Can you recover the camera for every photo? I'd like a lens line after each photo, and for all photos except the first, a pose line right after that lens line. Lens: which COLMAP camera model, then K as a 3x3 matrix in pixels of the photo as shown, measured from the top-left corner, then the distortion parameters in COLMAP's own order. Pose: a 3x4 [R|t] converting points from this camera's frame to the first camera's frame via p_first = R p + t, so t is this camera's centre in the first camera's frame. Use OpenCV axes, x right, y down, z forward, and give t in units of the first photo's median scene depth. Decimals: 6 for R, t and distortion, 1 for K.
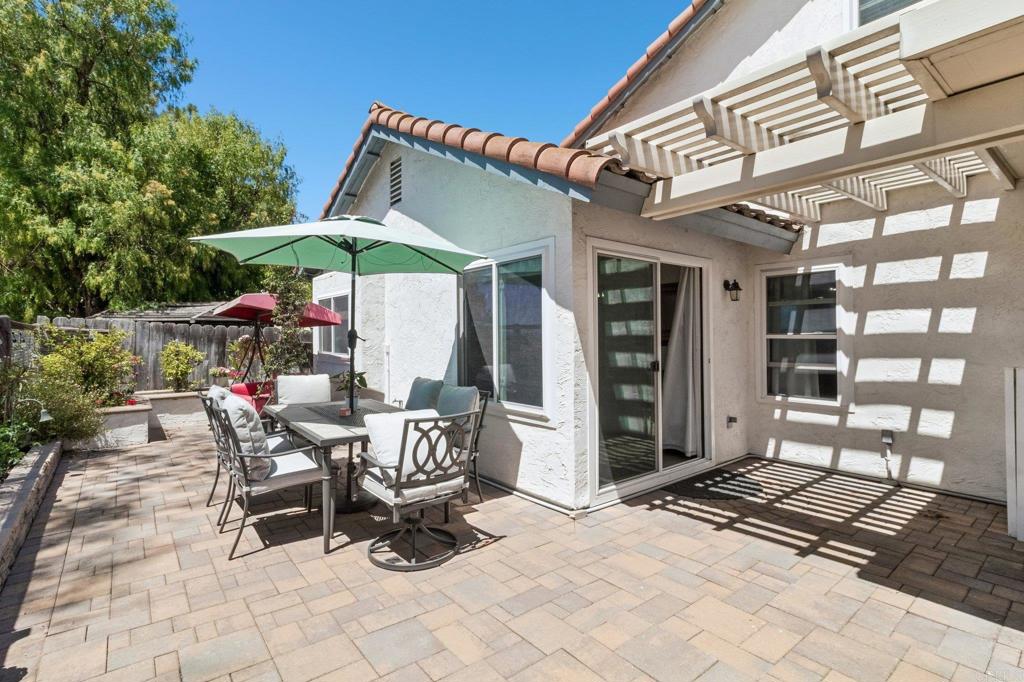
lens RADIAL K [[472.2, 0, 483.5], [0, 472.2, 308.6], [0, 0, 1]] dist [-0.000919, -0.000122]
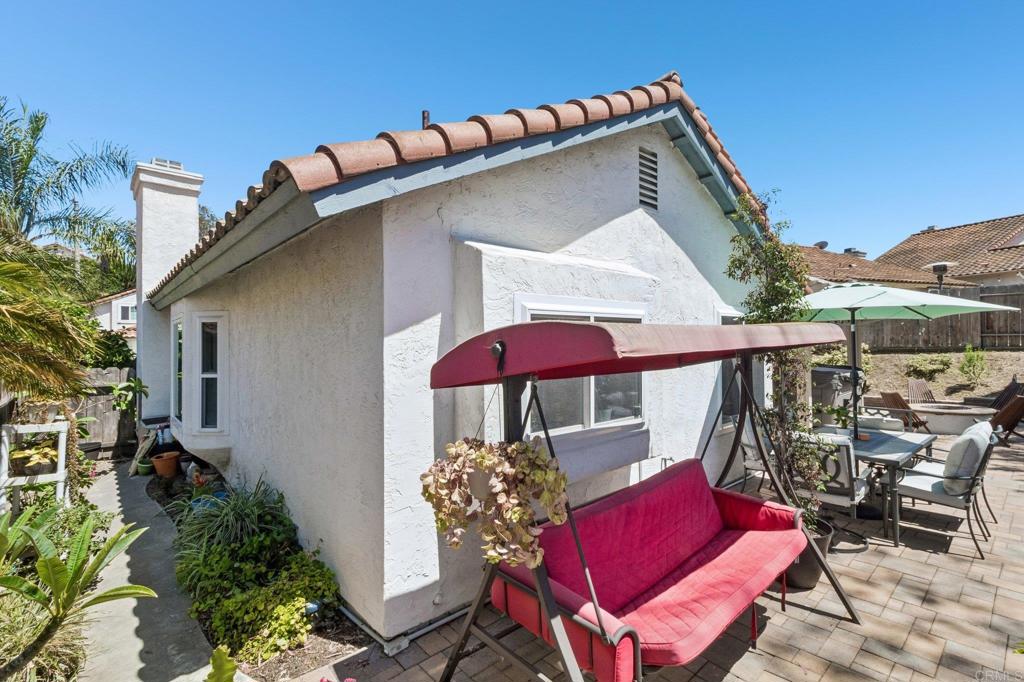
lens RADIAL K [[469.1, 0, 512.0], [0, 469.1, 341.0], [0, 0, 1]] dist [0.006747, 0.000170]
pose [[-0.075914, 0.003741, 0.997107, -1.415667], [-0.053477, 0.998538, -0.007818, 0.019889], [-0.995679, -0.053916, -0.075603, 1.964859]]
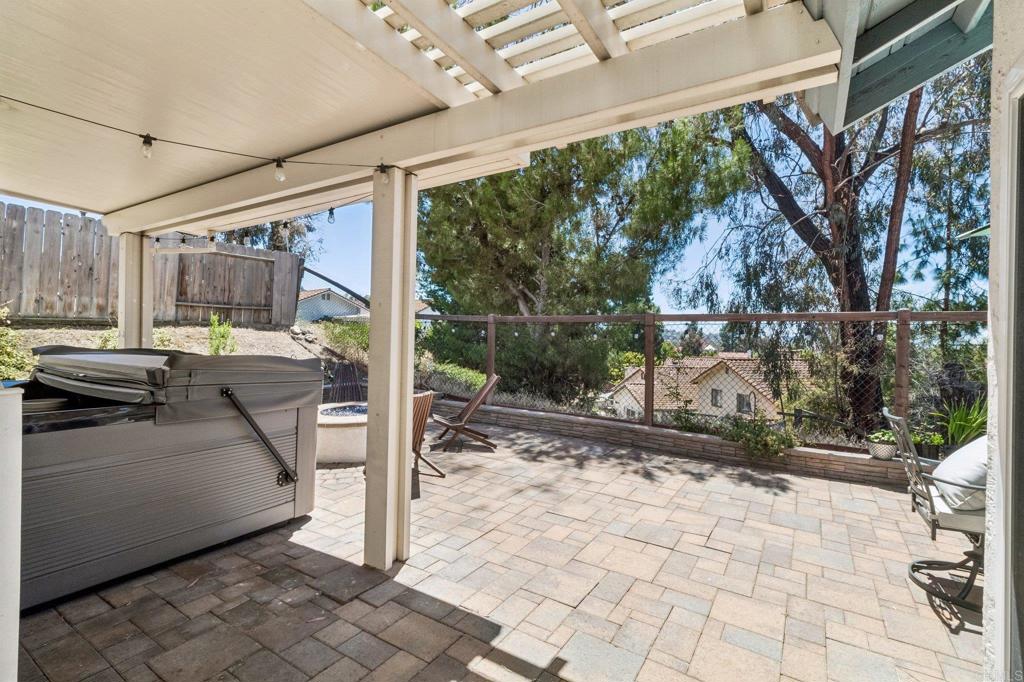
lens RADIAL K [[459.3, 0, 499.0], [0, 459.3, 338.8], [0, 0, 1]] dist [0.000271, -0.000222]
pose [[-0.940108, -0.010366, -0.340718, 0.692583], [0.010404, 0.998199, -0.059076, 0.087627], [0.340717, -0.059083, -0.938308, 1.137734]]
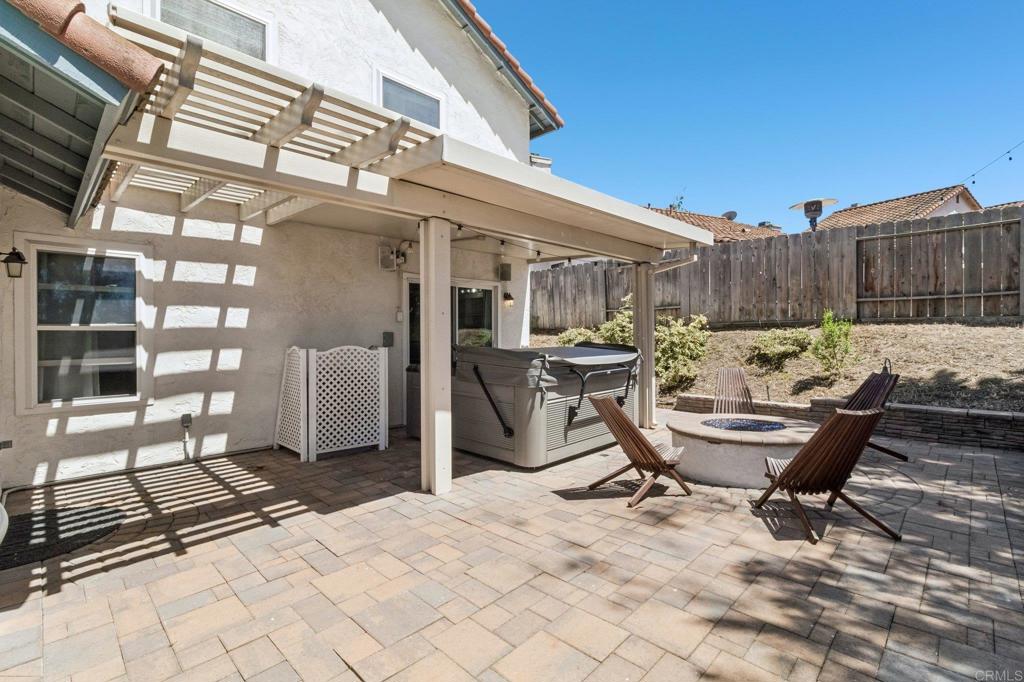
lens RADIAL K [[469.1, 0, 512.0], [0, 469.1, 341.0], [0, 0, 1]] dist [0.006747, 0.000170]
pose [[-0.150387, -0.017838, 0.988466, -0.361513], [-0.059087, 0.998212, 0.009024, 0.033177], [-0.986860, -0.057048, -0.151172, 0.465098]]
